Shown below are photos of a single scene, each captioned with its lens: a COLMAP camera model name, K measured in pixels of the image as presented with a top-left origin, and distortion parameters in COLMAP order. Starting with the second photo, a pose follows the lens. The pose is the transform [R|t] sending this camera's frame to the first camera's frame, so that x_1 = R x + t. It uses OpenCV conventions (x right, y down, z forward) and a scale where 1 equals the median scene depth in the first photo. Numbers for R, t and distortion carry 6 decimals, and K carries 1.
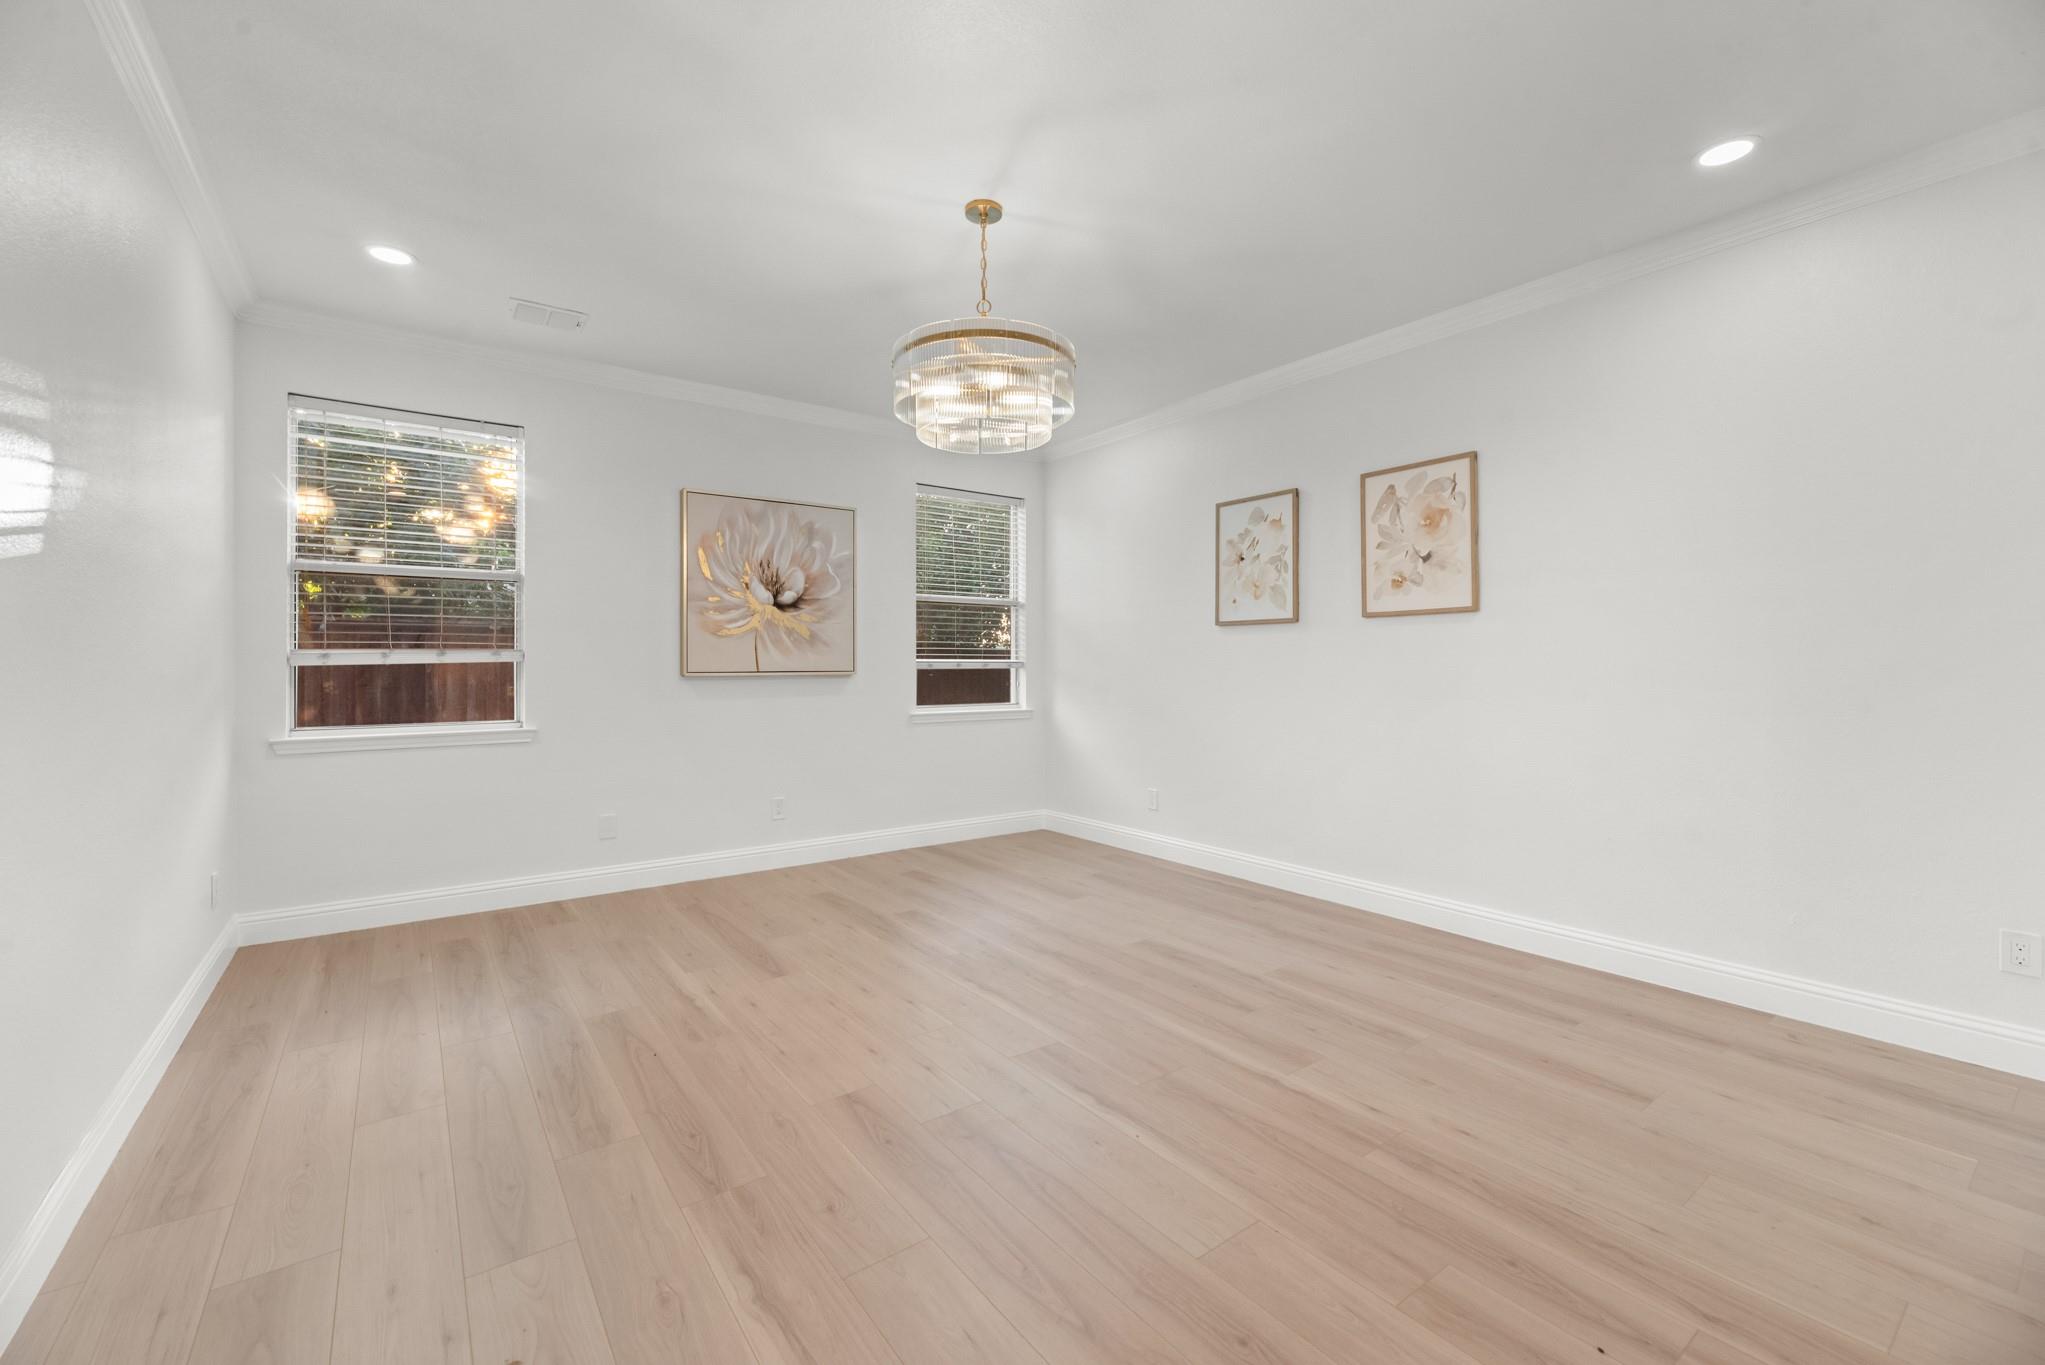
lens RADIAL K [[841.0, 0, 1025.7], [0, 841.0, 671.5], [0, 0, 1]] dist [0.001200, 0.000210]
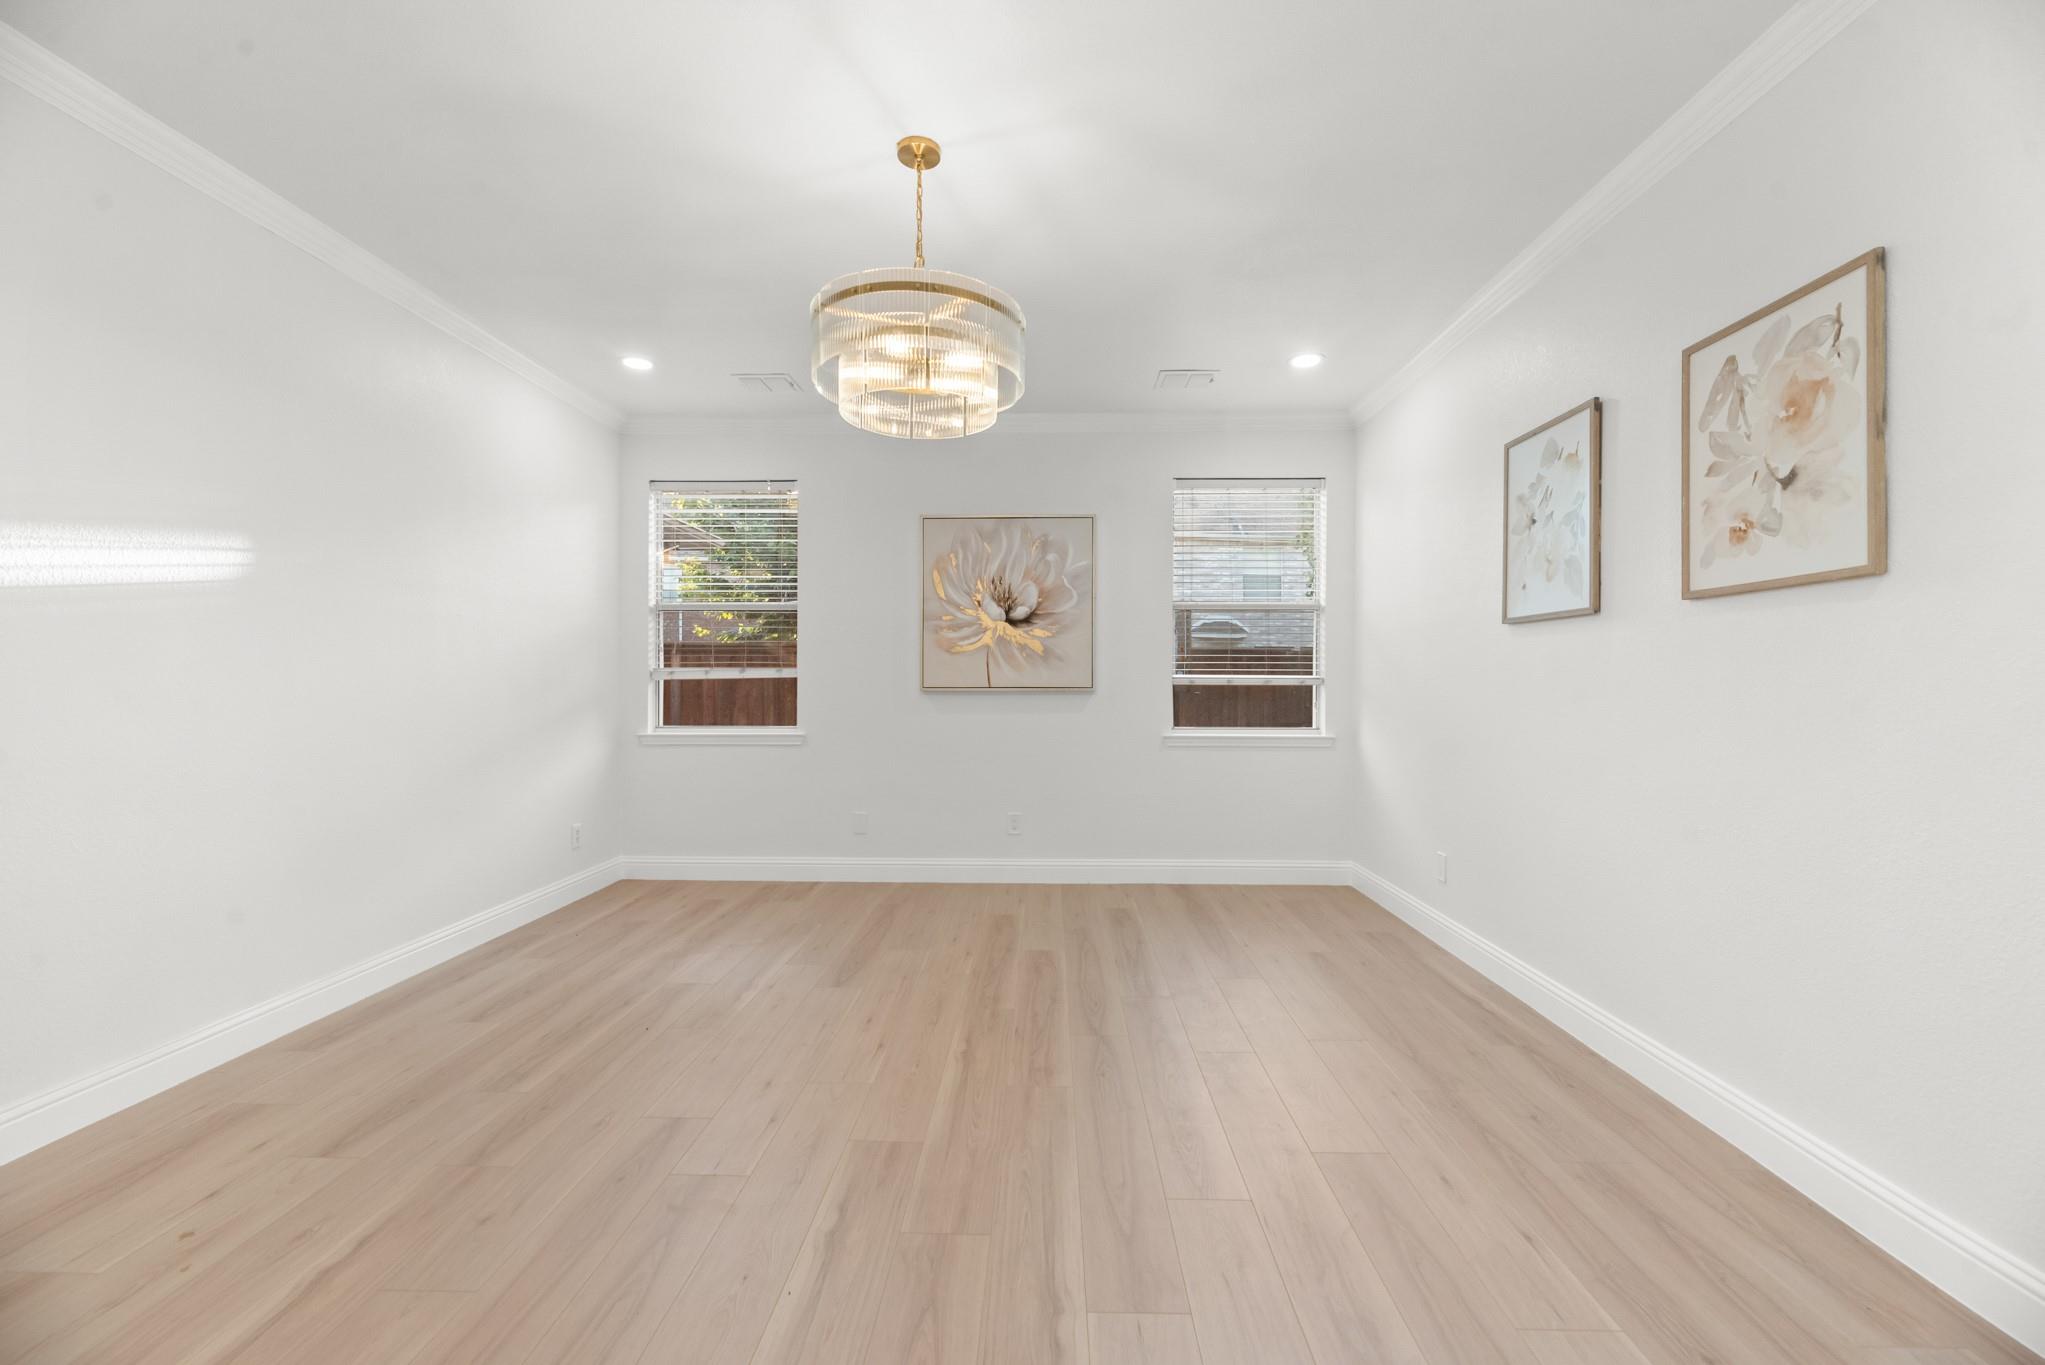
lens RADIAL K [[830.9, 0, 1025.2], [0, 830.9, 695.1], [0, 0, 1]] dist [-0.000308, 0.000045]
pose [[0.789237, 0.013107, -0.613949, 0.346497], [-0.008224, 0.999908, 0.010774, -0.001655], [0.614034, -0.003454, 0.789272, 0.242987]]
